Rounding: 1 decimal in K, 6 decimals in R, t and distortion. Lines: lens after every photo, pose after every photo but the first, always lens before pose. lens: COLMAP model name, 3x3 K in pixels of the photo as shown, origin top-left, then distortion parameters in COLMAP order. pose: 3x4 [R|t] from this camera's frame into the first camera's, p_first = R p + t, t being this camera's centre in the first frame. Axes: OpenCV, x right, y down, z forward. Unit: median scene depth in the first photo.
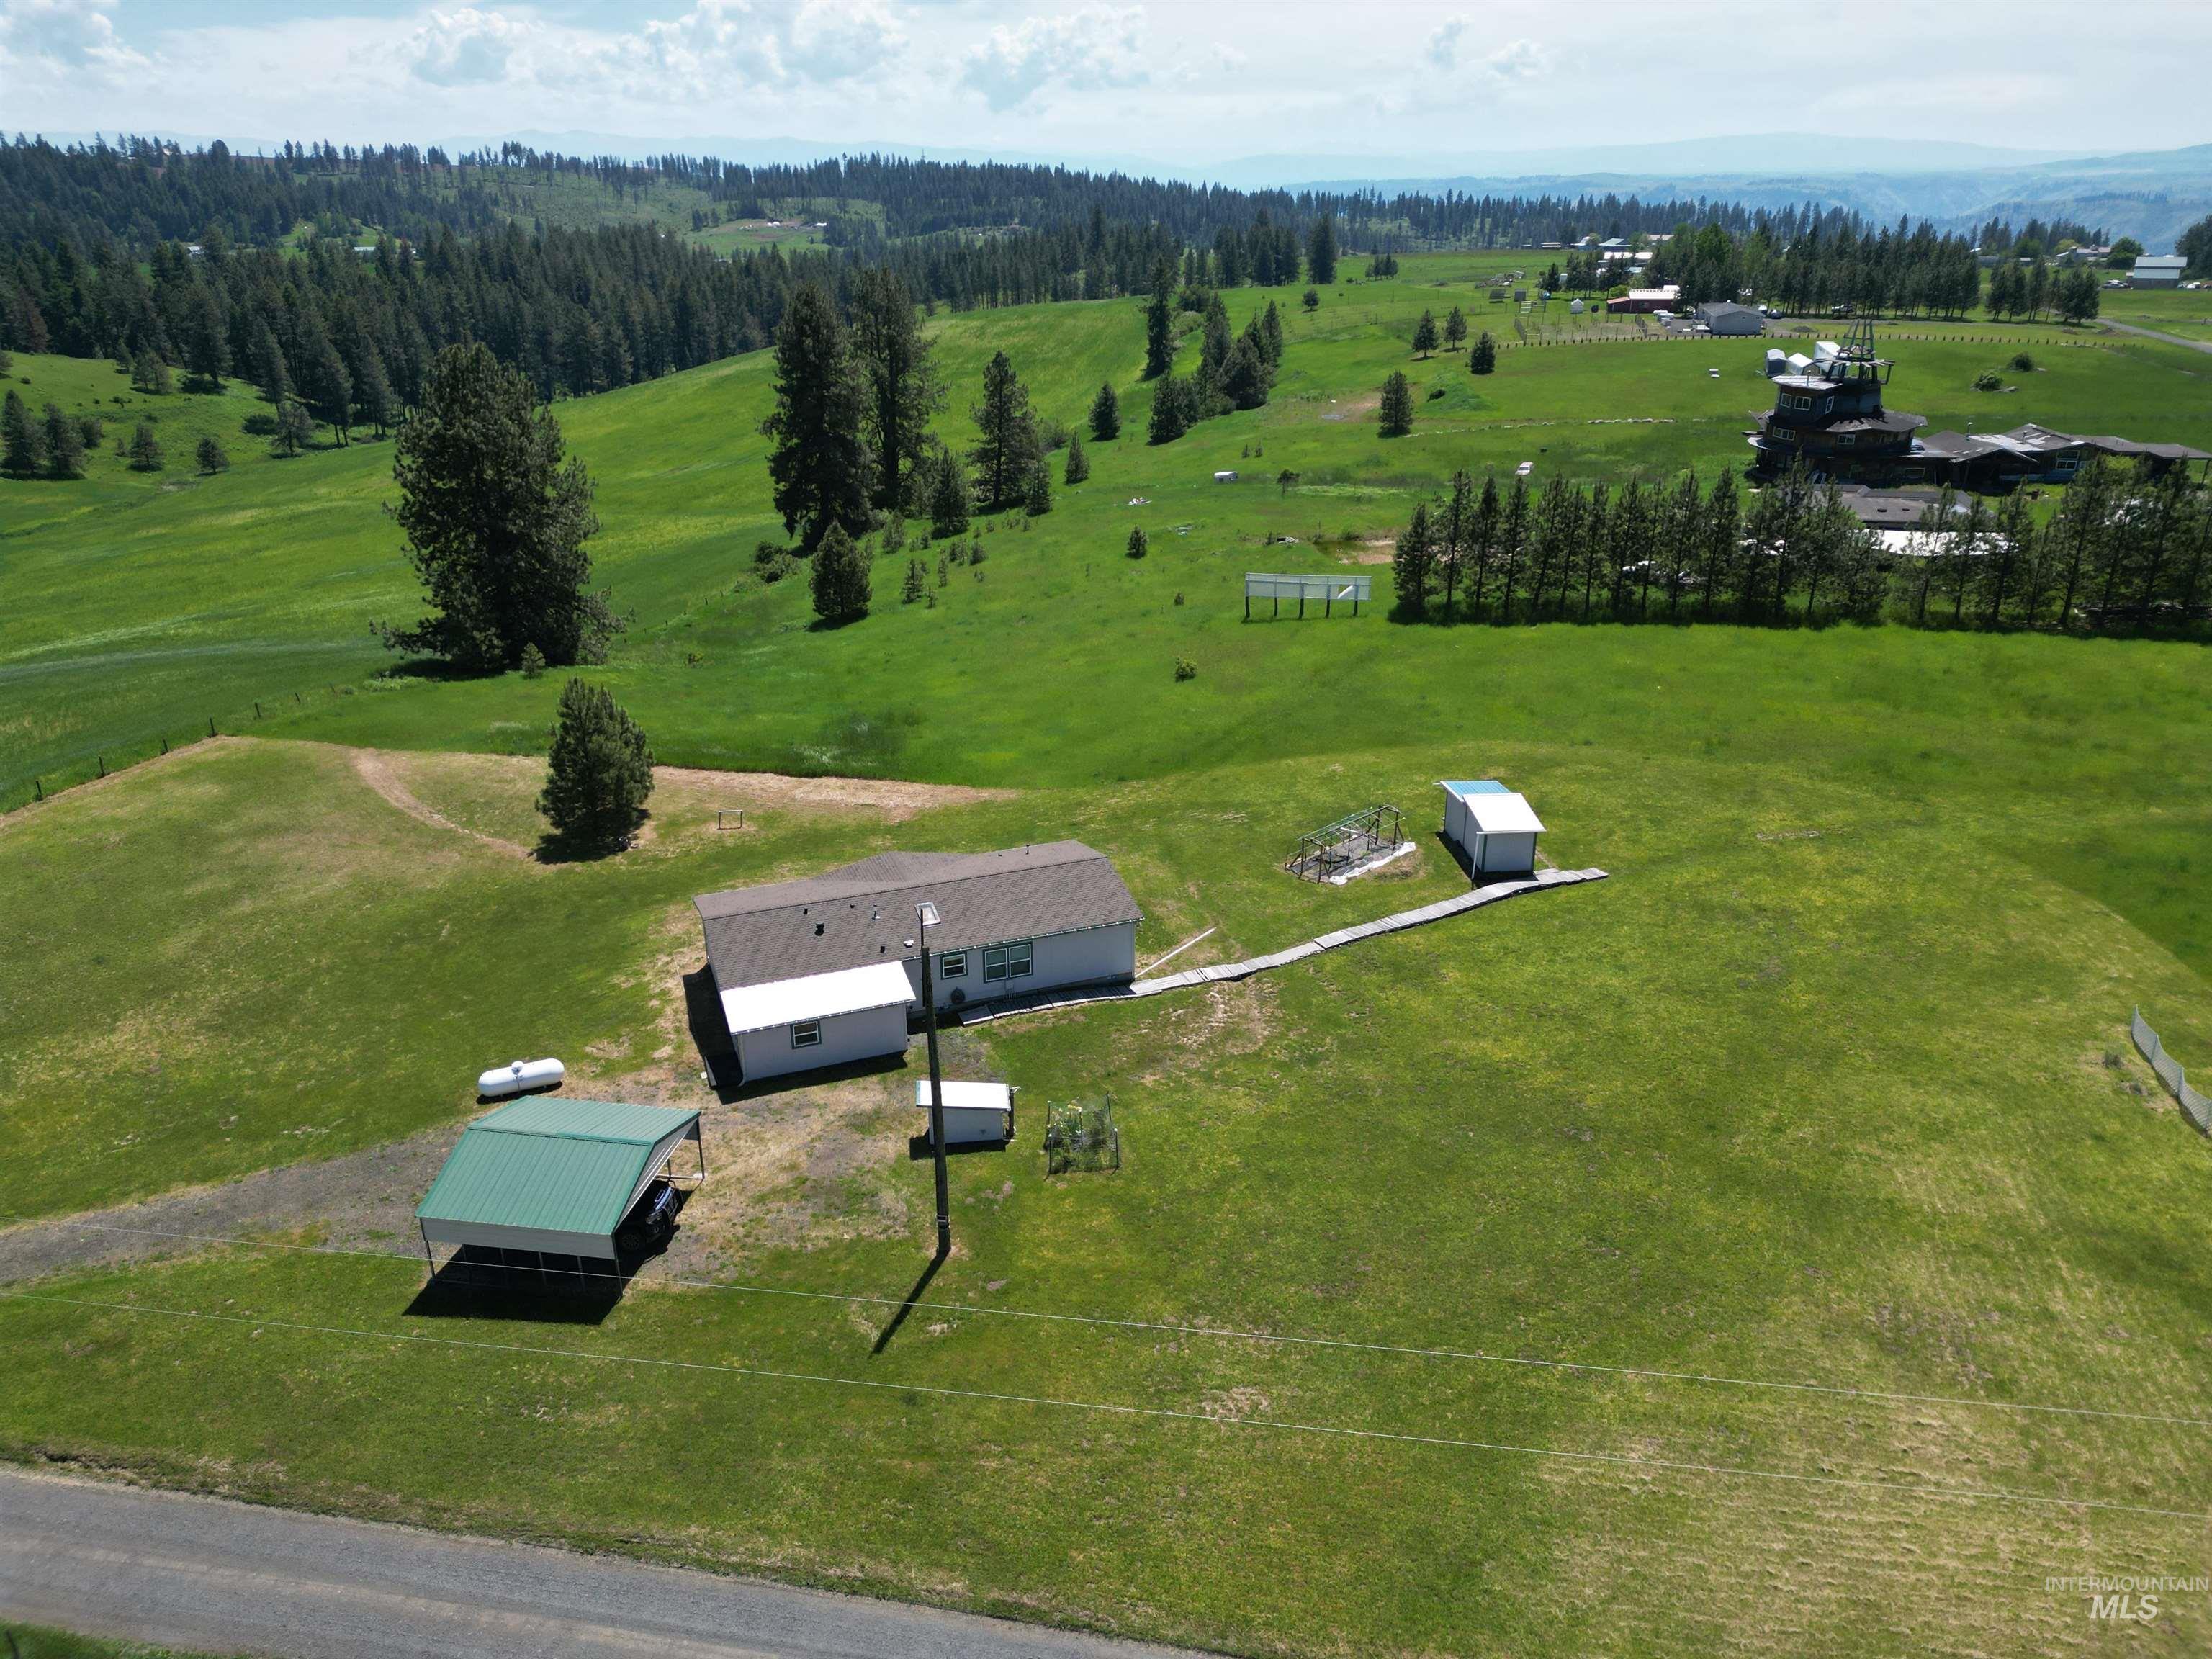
lens RADIAL K [[1540.3, 0, 1102.2], [0, 1540.3, 829.6], [0, 0, 1]] dist [0.085973, -0.089112]
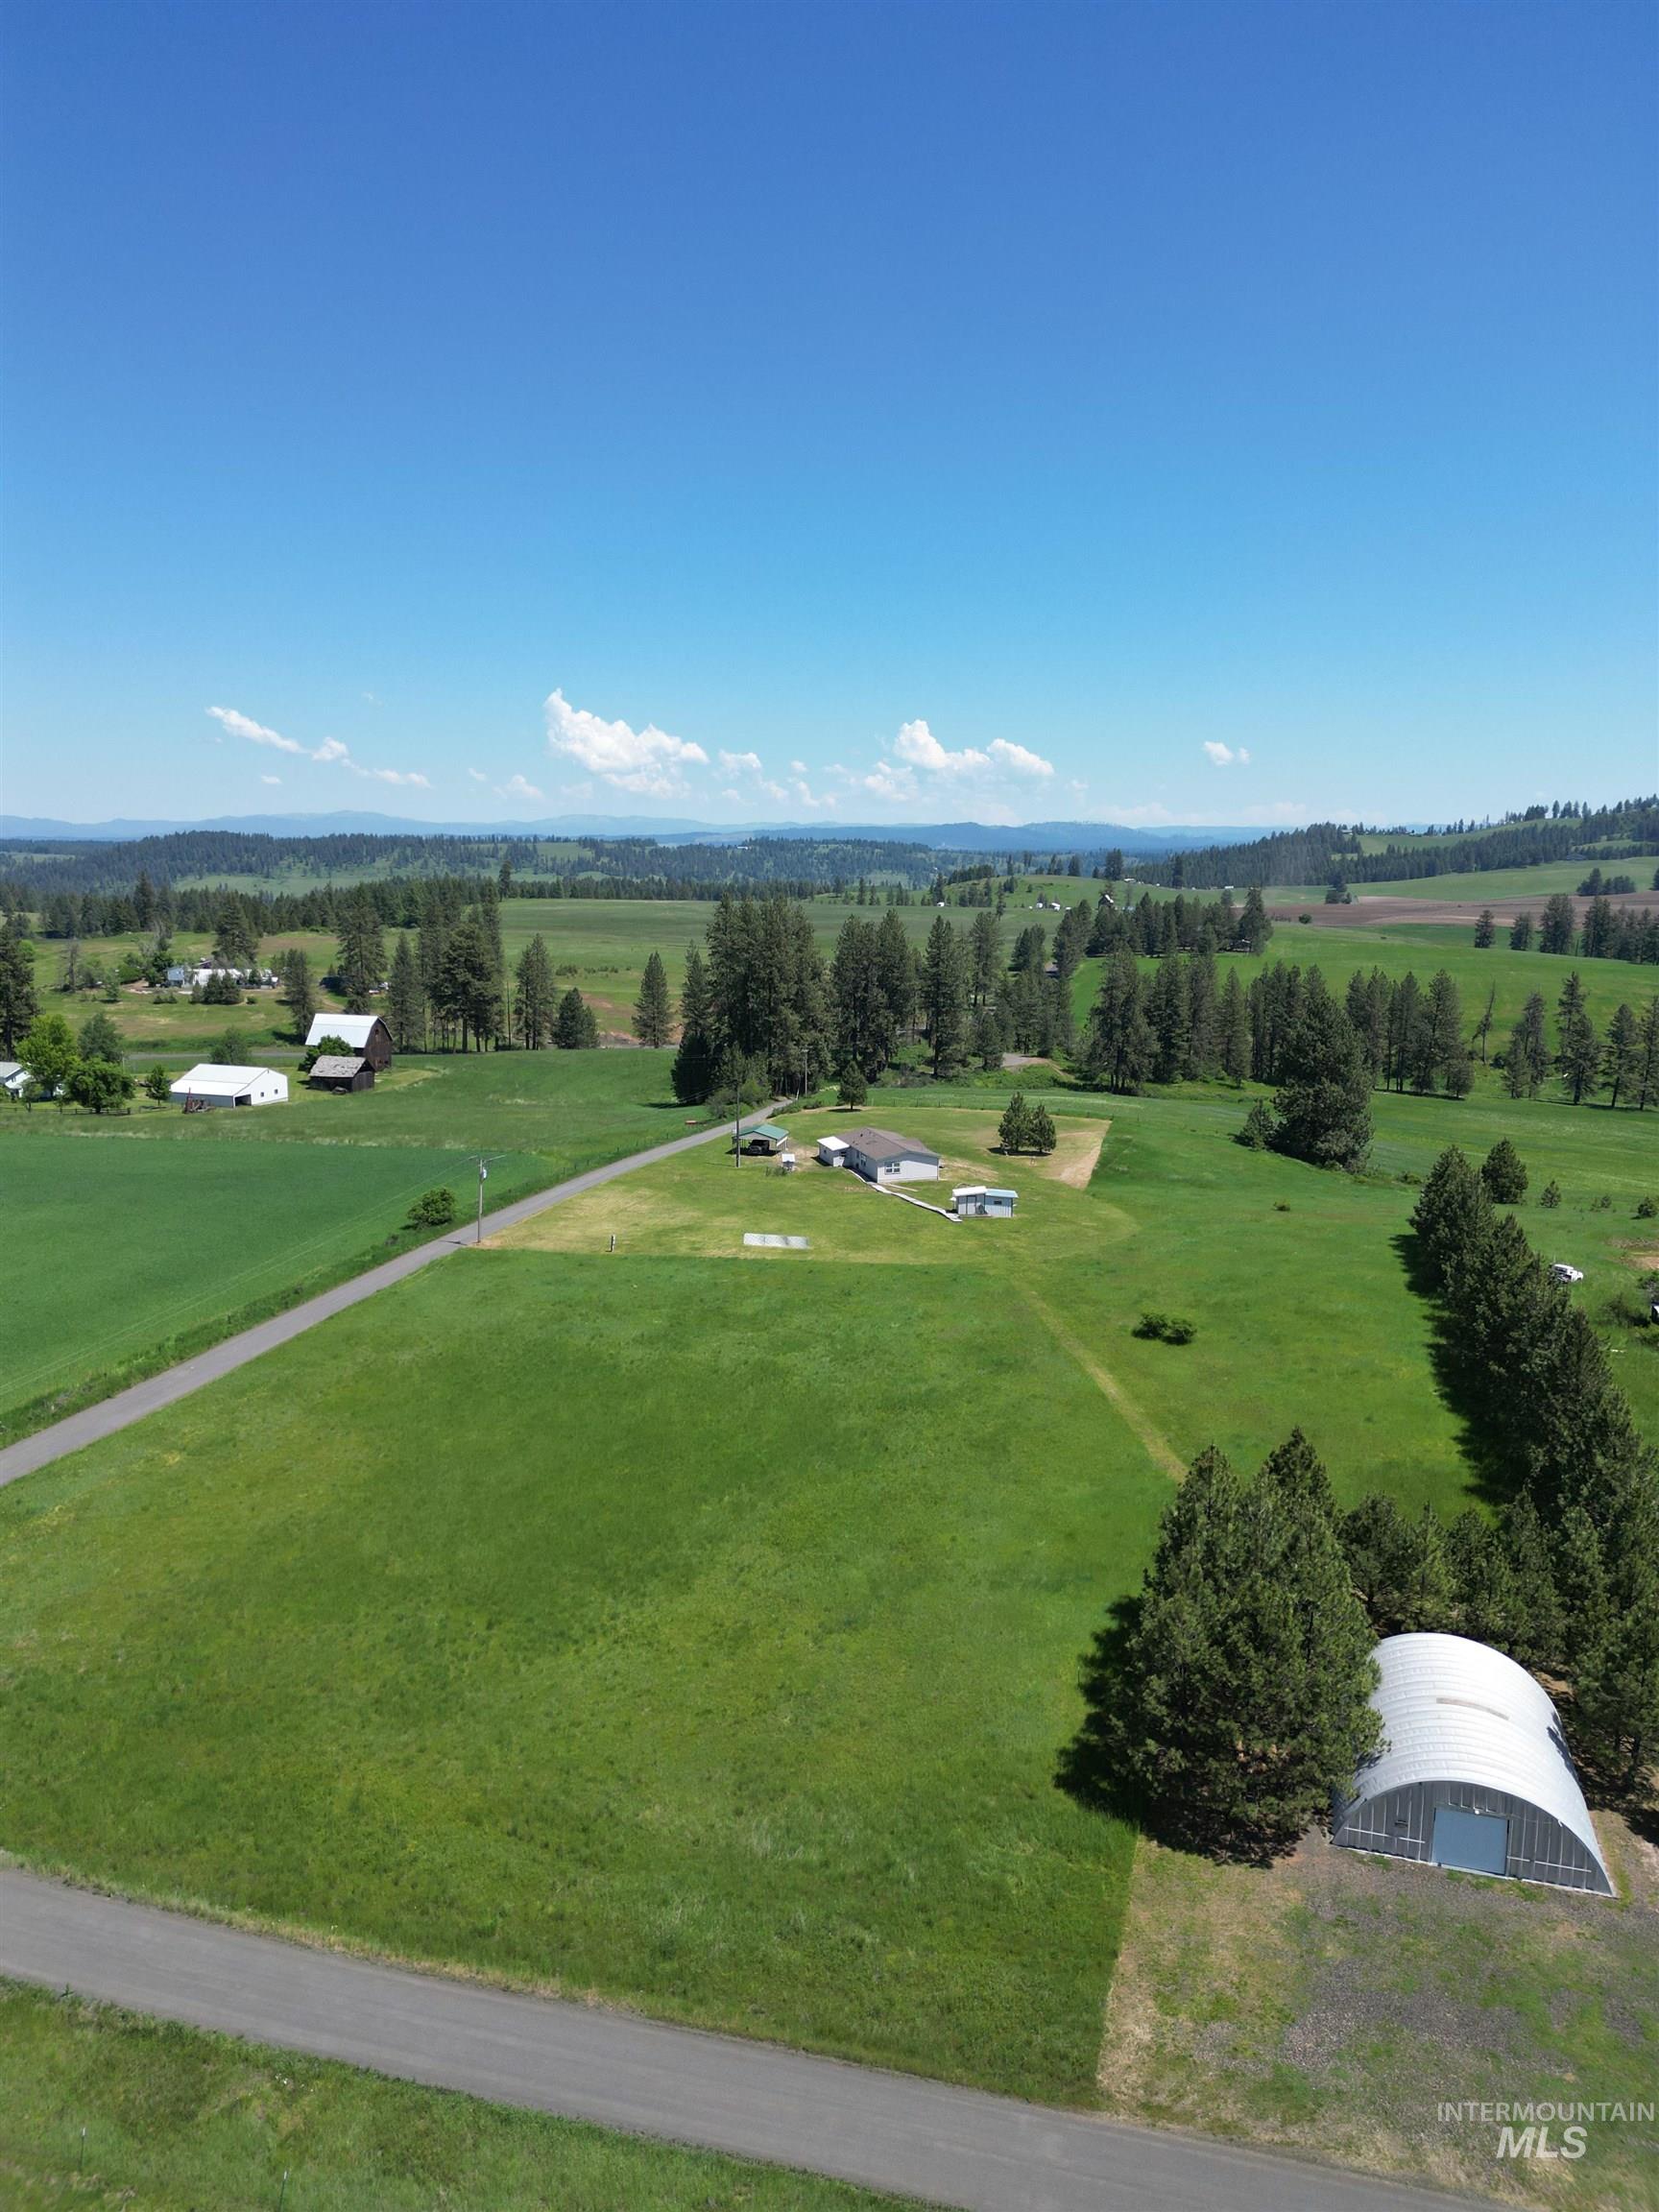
lens RADIAL K [[1540.3, 0, 826.6], [0, 1540.3, 1109.6], [0, 0, 1]] dist [0.085973, -0.089112]
pose [[-0.048477, 0.172473, -0.983821, 0.475391], [-0.391685, 0.902802, 0.177569, -0.084485], [0.918822, 0.393955, 0.023790, 0.127751]]
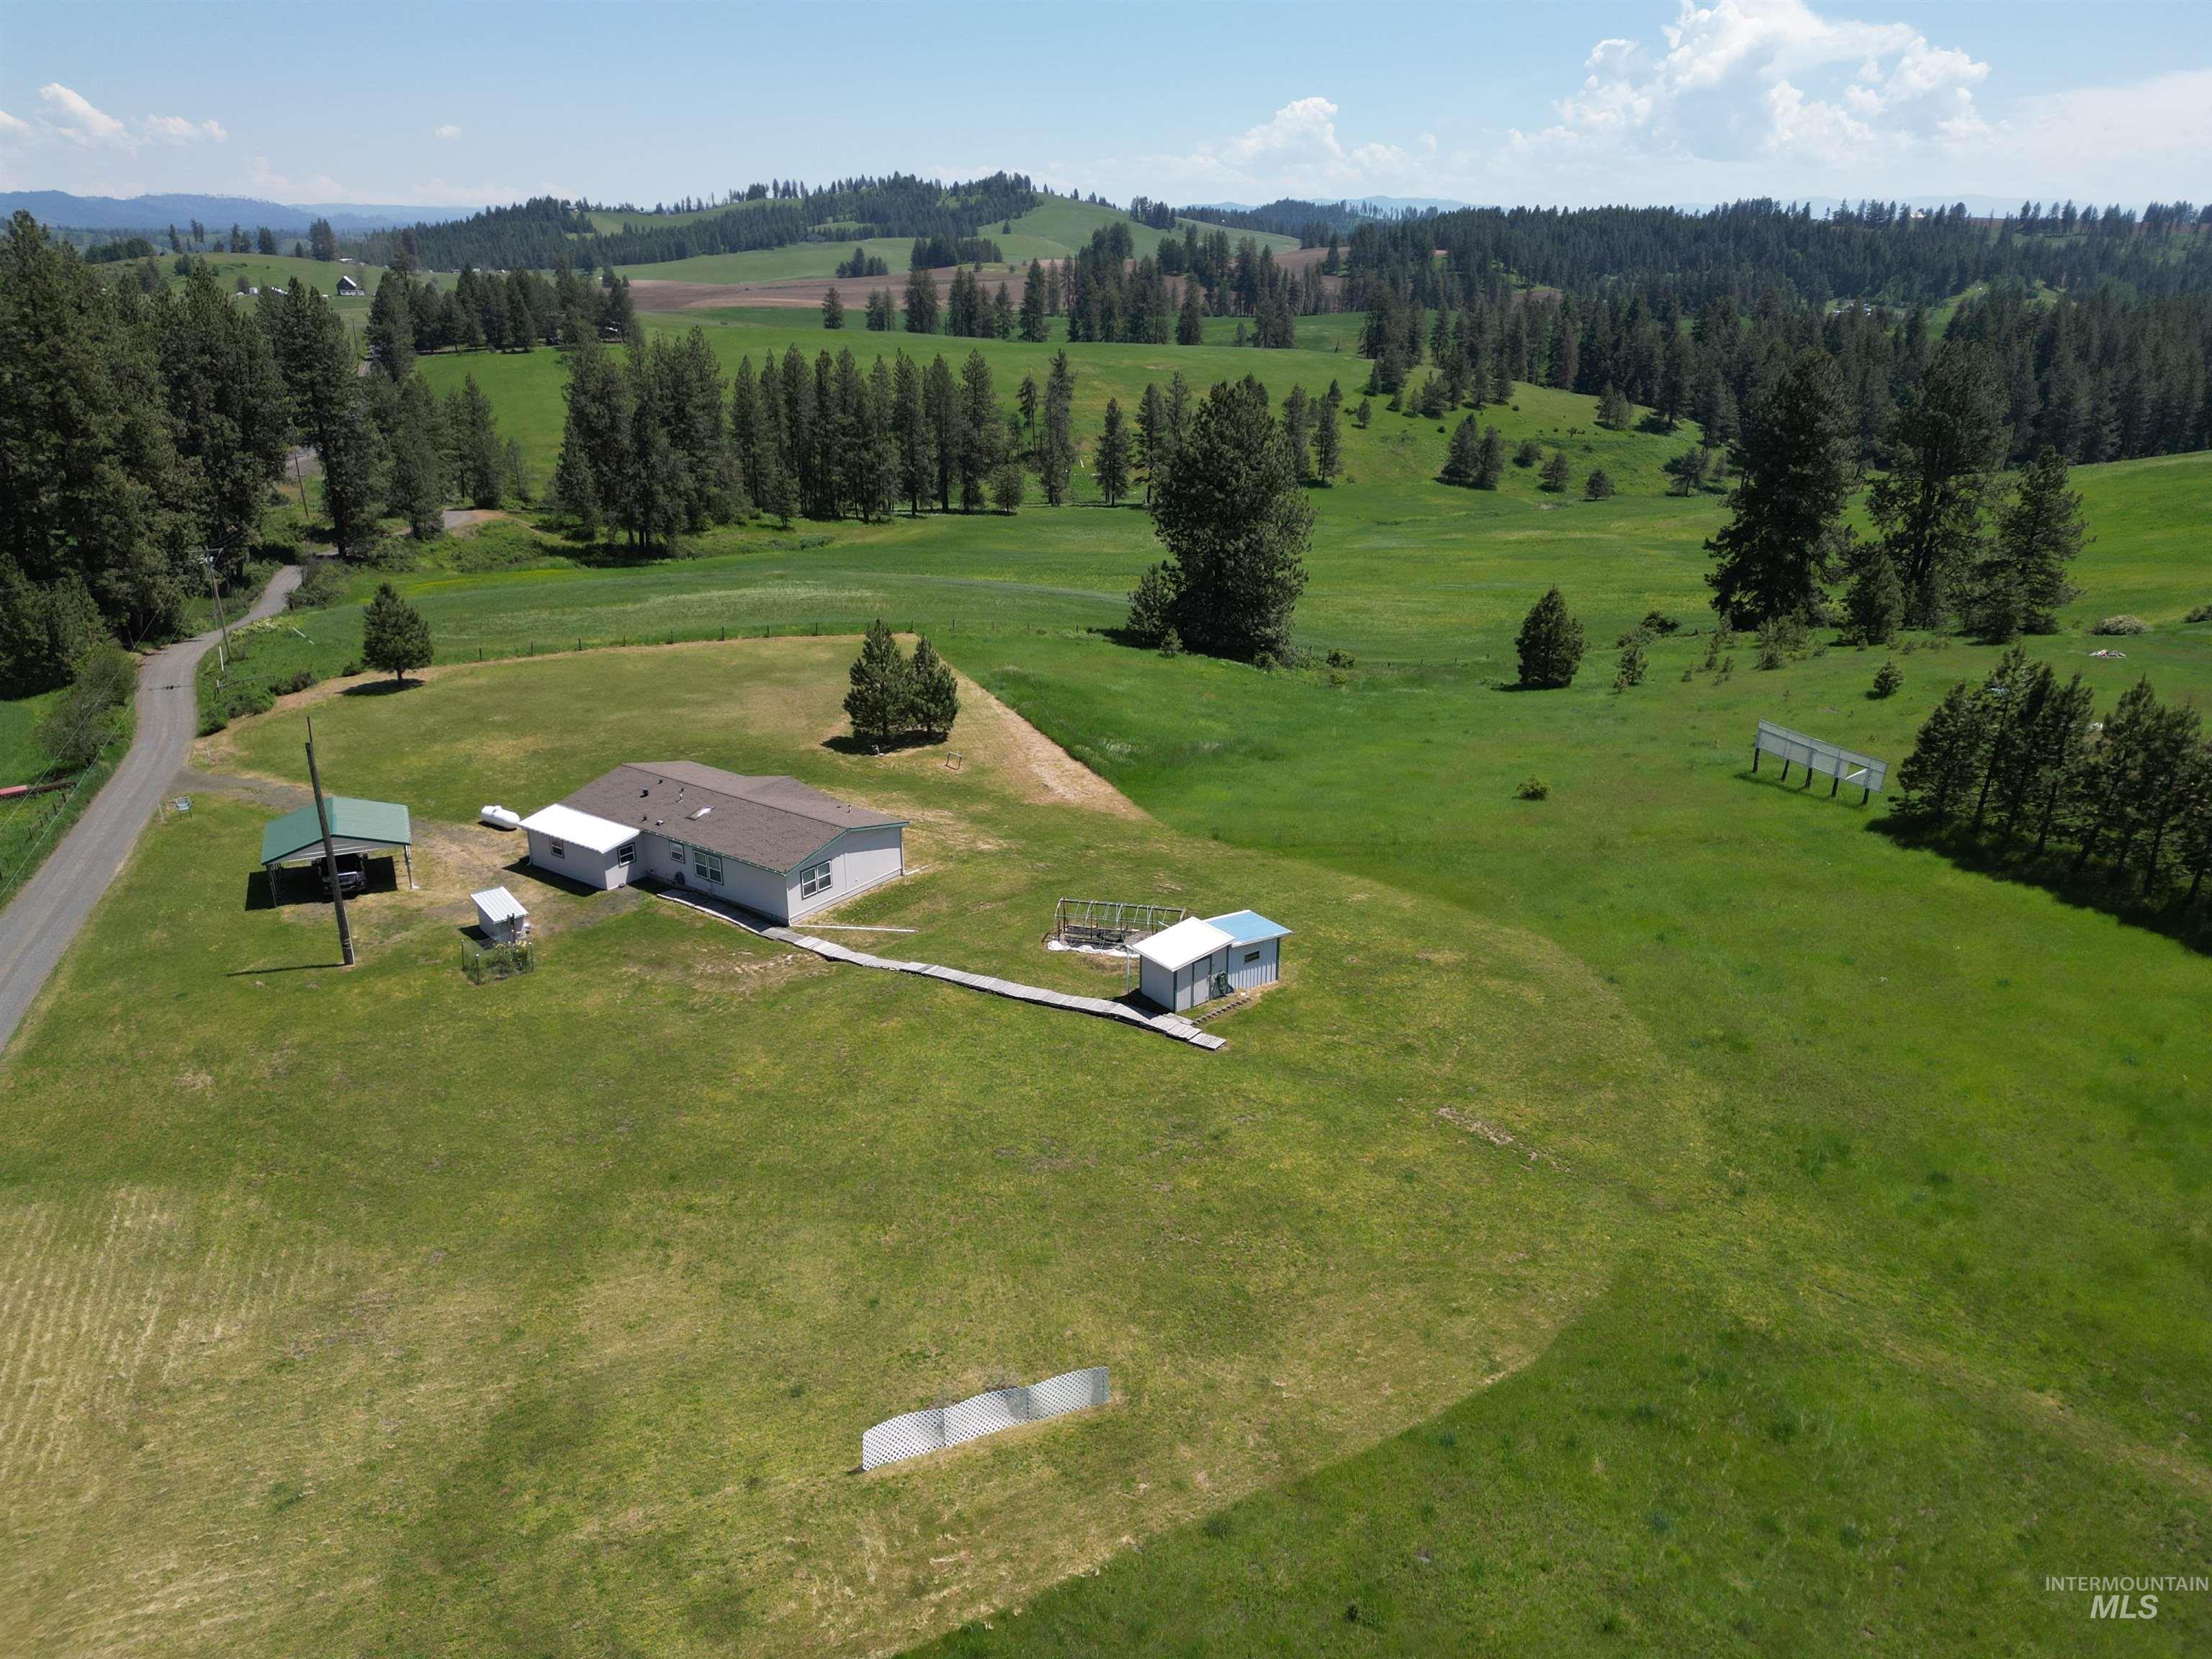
lens RADIAL K [[1543.2, 0, 1105.1], [0, 1543.2, 824.6], [0, 0, 1]] dist [0.081010, -0.074266]
pose [[0.562566, 0.297374, -0.771420, 0.167177], [-0.325456, 0.937390, 0.124012, -0.031768], [0.759999, 0.181298, 0.624125, 0.072105]]
